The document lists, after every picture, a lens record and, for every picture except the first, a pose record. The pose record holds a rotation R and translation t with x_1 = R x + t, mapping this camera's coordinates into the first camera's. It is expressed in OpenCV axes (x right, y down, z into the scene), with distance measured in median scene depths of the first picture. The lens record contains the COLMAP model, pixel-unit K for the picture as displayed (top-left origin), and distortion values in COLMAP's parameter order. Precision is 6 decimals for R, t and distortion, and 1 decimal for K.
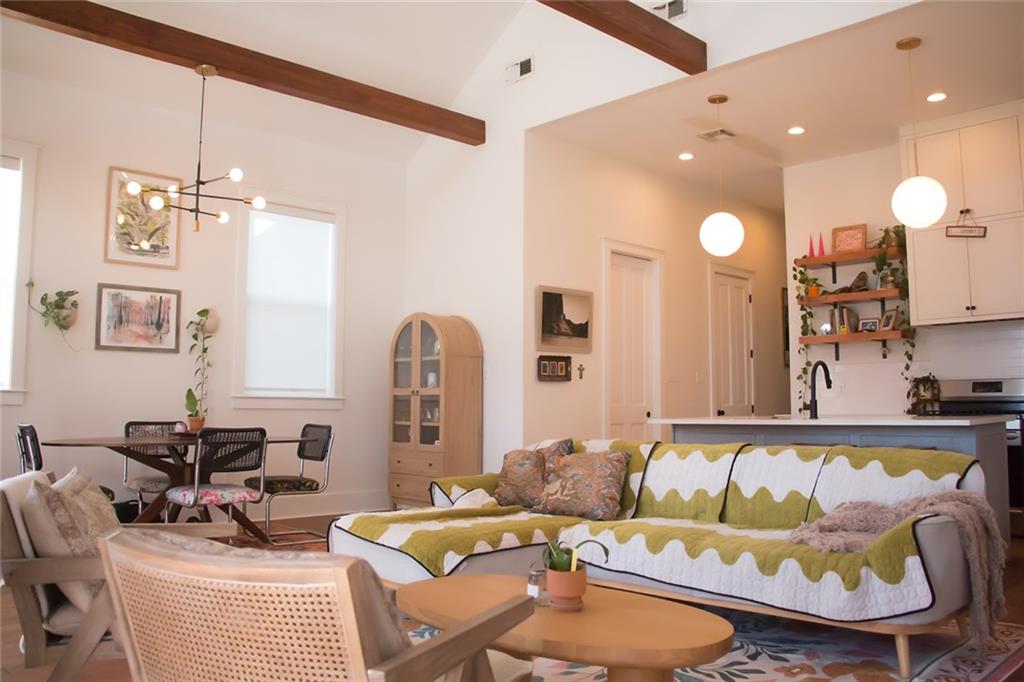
lens RADIAL K [[834.5, 0, 512.0], [0, 834.5, 341.0], [0, 0, 1]] dist [-0.185828, 0.162419]
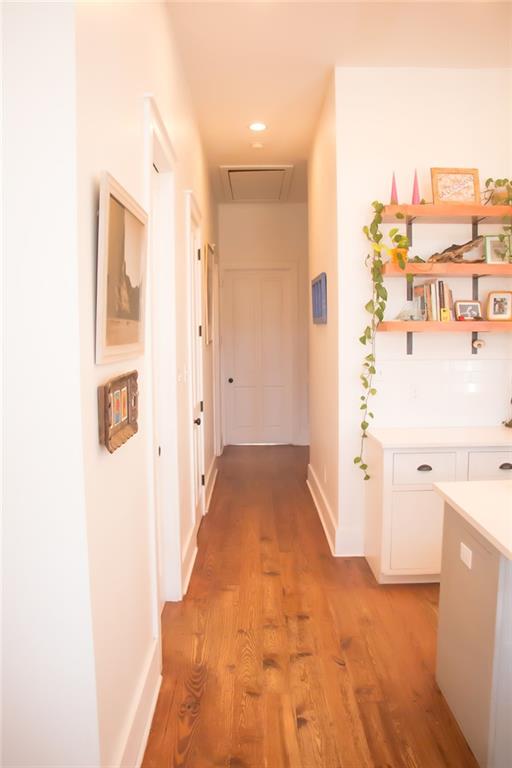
lens RADIAL K [[635.5, 0, 256.0], [0, 635.5, 384.0], [0, 0, 1]] dist [-0.169071, 0.171885]
pose [[0.691638, -0.059616, 0.719779, -0.103985], [-0.048487, 0.990507, 0.128630, -0.016065], [-0.720615, -0.123865, 0.682182, 0.741967]]
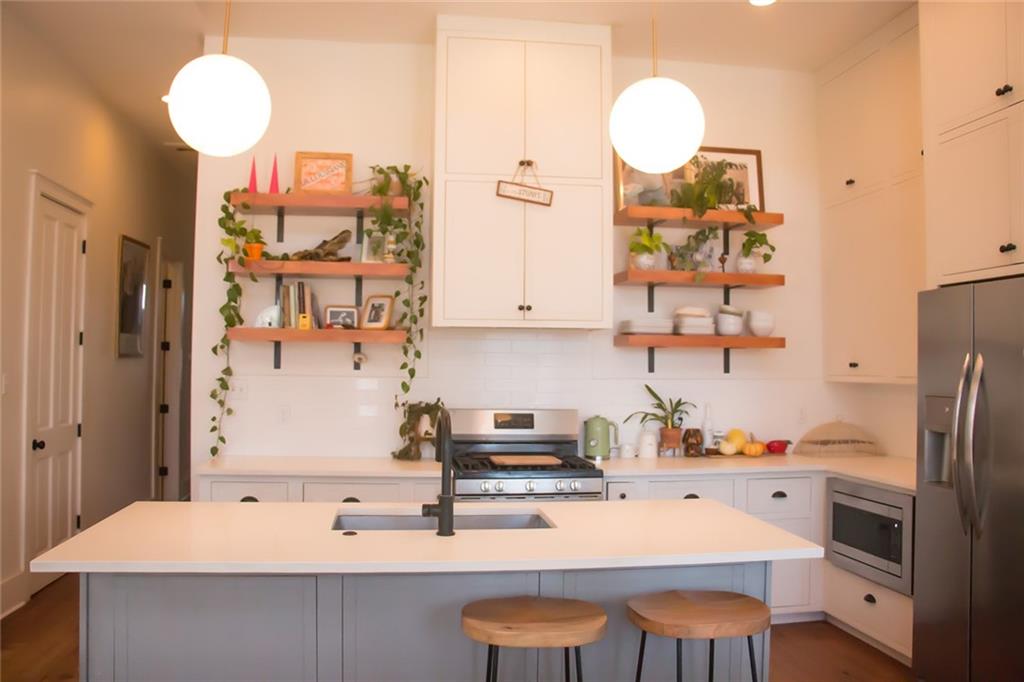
lens RADIAL K [[834.5, 0, 512.0], [0, 834.5, 341.0], [0, 0, 1]] dist [-0.185828, 0.162419]
pose [[0.589312, 0.034067, 0.807187, 0.005001], [-0.077048, 0.996927, 0.014176, -0.019814], [-0.804223, -0.070546, 0.590125, 0.516194]]
